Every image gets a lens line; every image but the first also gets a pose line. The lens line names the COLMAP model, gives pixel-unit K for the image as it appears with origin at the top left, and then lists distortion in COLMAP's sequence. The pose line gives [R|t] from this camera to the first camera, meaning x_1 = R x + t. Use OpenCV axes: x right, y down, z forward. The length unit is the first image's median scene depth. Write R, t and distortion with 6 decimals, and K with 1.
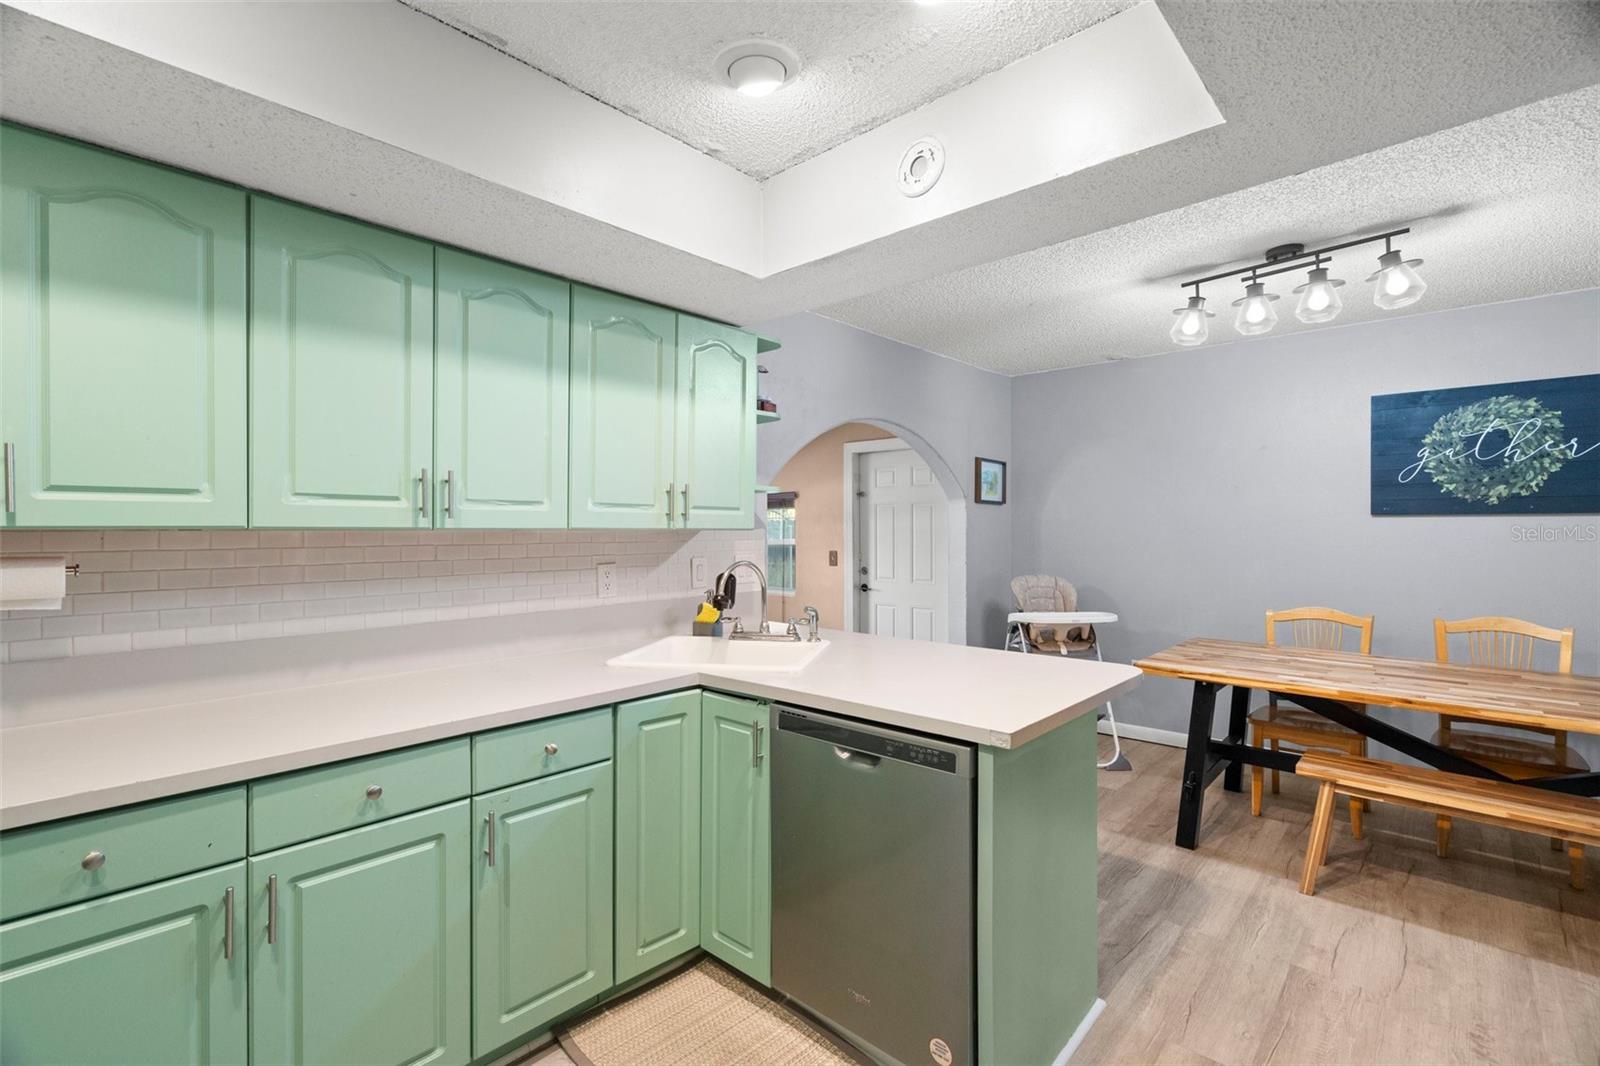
lens RADIAL K [[723.2, 0, 808.2], [0, 723.2, 519.1], [0, 0, 1]] dist [-0.006754, 0.001068]
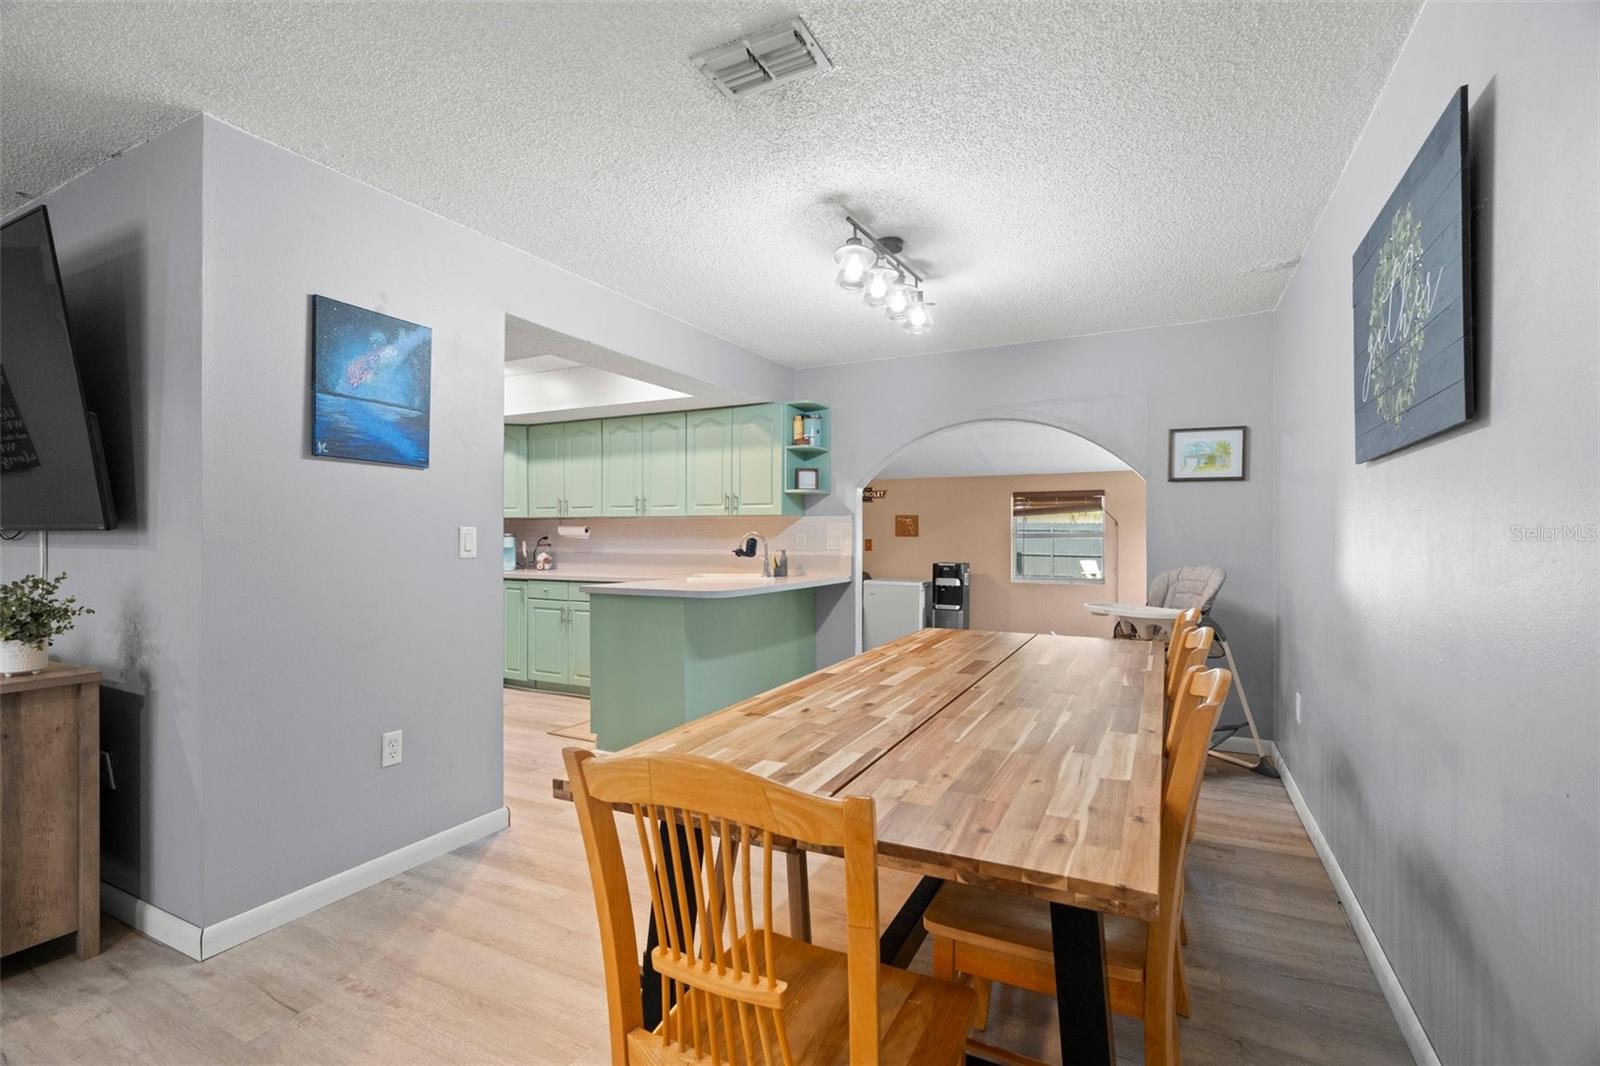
lens RADIAL K [[723.2, 0, 792.8], [0, 723.2, 537.9], [0, 0, 1]] dist [-0.006754, 0.001068]
pose [[0.267786, 0.001159, -0.963478, 2.204981], [0.010030, 0.999942, 0.003991, 0.085568], [0.963426, -0.010732, 0.267759, 0.756377]]
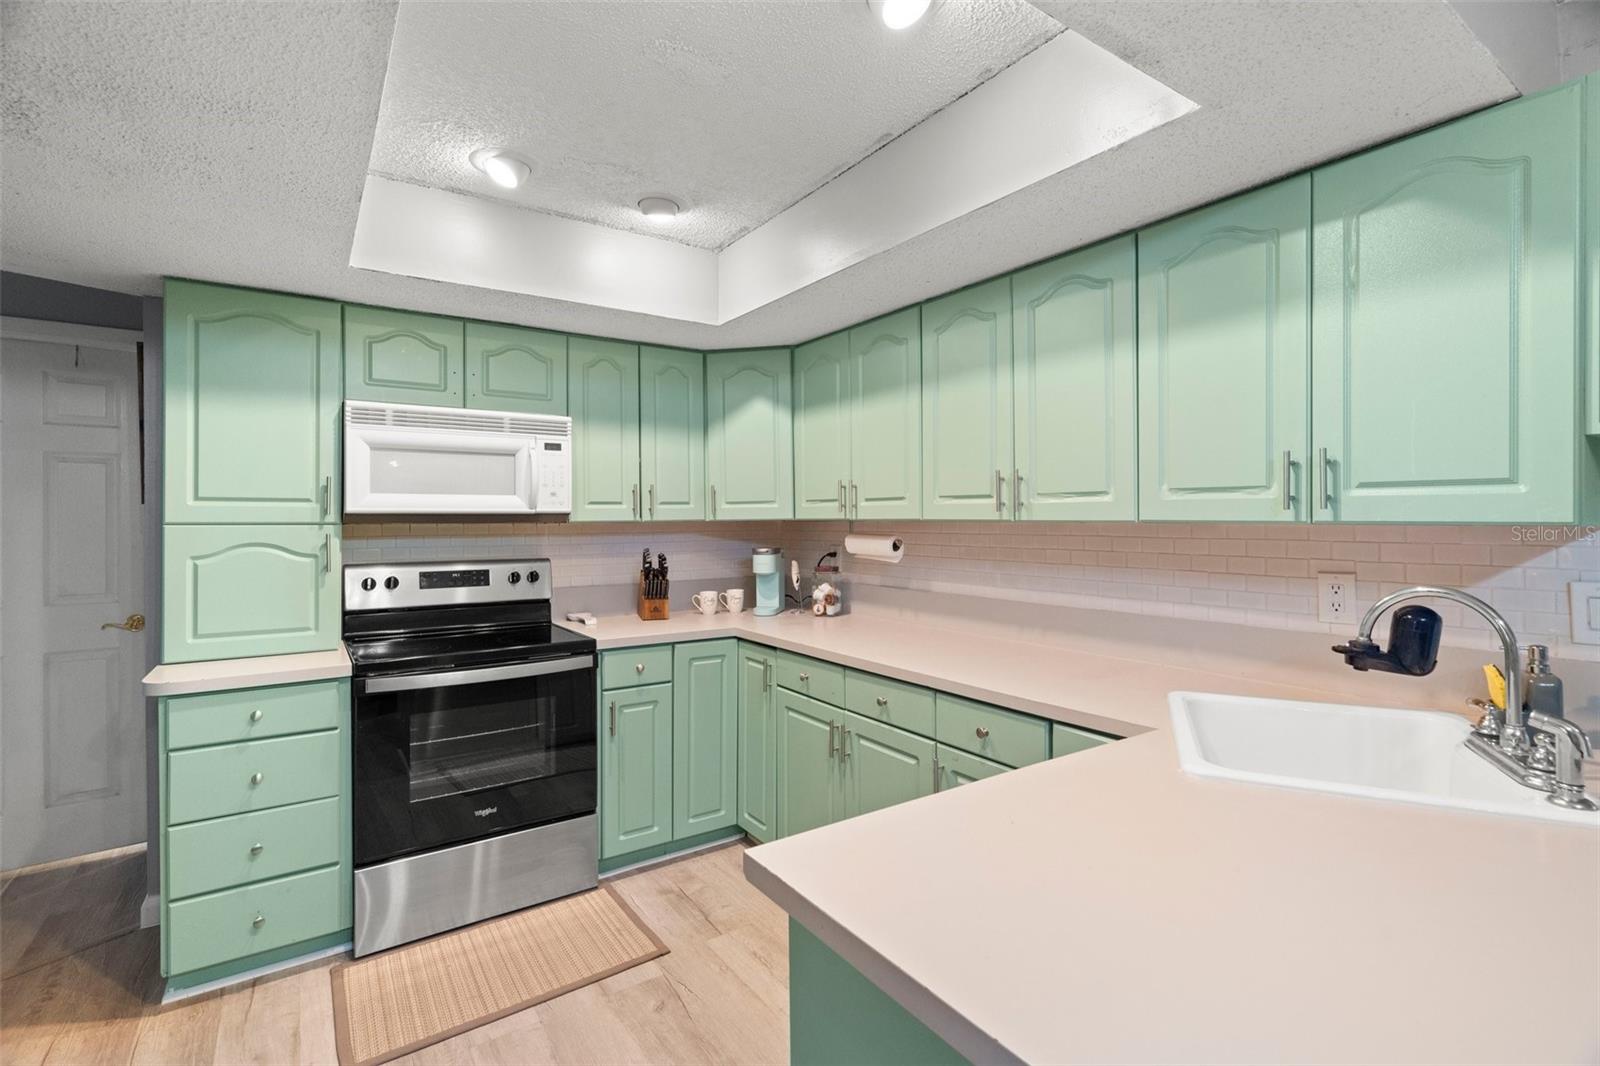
lens RADIAL K [[723.2, 0, 794.1], [0, 723.2, 519.6], [0, 0, 1]] dist [-0.006754, 0.001068]
pose [[-0.224228, -0.001611, -0.974535, 0.635663], [0.010866, 0.999932, -0.004153, 0.011895], [0.974476, -0.011520, -0.224195, 0.858099]]
